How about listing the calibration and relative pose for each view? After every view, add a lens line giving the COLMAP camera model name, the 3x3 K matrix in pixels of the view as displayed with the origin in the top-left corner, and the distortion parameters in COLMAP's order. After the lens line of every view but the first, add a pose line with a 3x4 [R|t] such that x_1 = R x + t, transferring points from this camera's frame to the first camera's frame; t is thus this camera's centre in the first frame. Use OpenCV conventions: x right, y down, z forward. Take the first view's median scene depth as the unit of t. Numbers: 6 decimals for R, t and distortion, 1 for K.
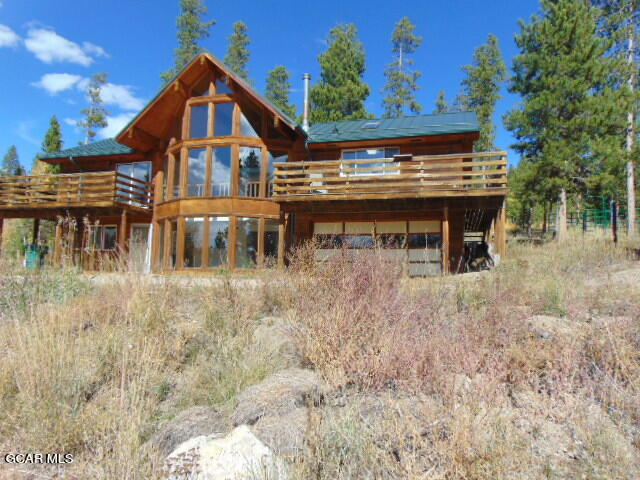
lens RADIAL K [[480.6, 0, 317.3], [0, 480.6, 240.8], [0, 0, 1]] dist [-0.042248, 0.101887]
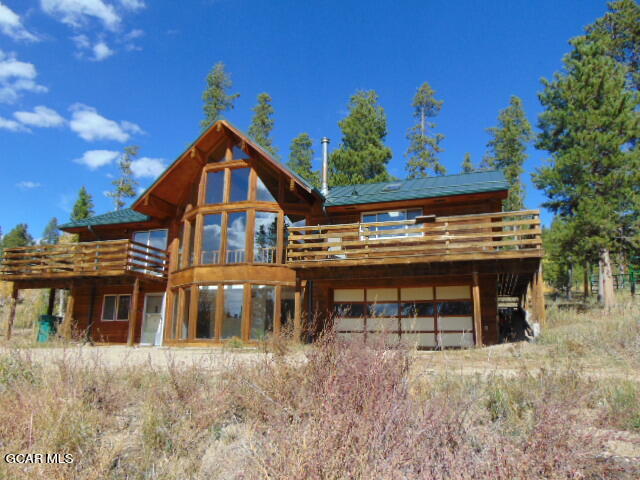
lens RADIAL K [[480.6, 0, 317.3], [0, 480.6, 240.8], [0, 0, 1]] dist [-0.042248, 0.101887]
pose [[0.997974, -0.018696, -0.060822, 0.019785], [0.010349, 0.990826, -0.134749, -0.006148], [0.062783, 0.133846, 0.989011, 0.056769]]
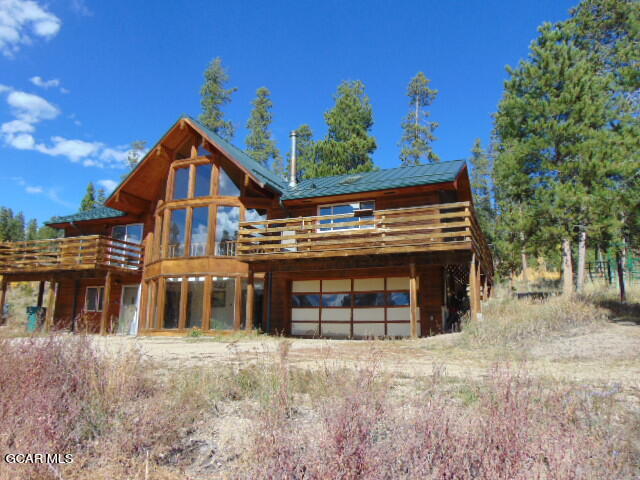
lens RADIAL K [[480.6, 0, 317.3], [0, 480.6, 240.8], [0, 0, 1]] dist [-0.042248, 0.101887]
pose [[0.991521, -0.029303, -0.126596, 0.166348], [0.015331, 0.993818, -0.109958, -0.011015], [0.129036, 0.107085, 0.985841, 0.044539]]
